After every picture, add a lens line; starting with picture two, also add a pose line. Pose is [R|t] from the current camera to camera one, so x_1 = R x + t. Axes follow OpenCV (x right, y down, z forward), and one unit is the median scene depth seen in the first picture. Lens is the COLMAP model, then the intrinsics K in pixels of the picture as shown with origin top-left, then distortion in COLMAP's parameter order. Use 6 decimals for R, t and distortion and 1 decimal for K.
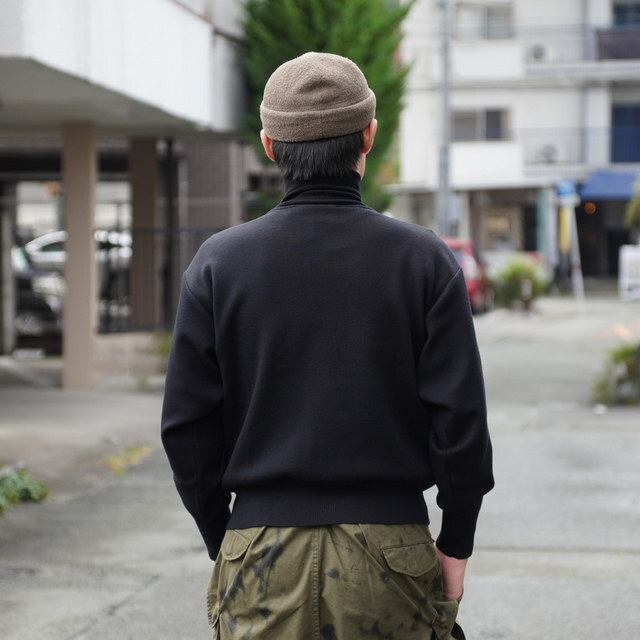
lens RADIAL K [[1996.2, 0, 320.0], [0, 1996.2, 320.0], [0, 0, 1]] dist [-0.009056, 1.213546]
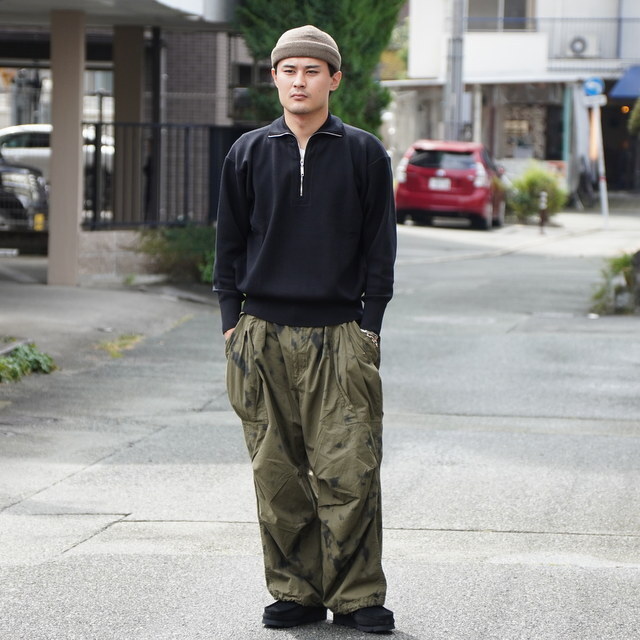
lens RADIAL K [[3547.2, 0, 392.8], [0, 3547.2, 234.6], [0, 0, 1]] dist [0.972985, -25.626932]
pose [[0.999502, 0.021247, 0.023334, -0.000404], [-0.020891, 0.999663, -0.015402, 0.032479], [-0.023653, 0.014907, 0.999609, -0.732817]]
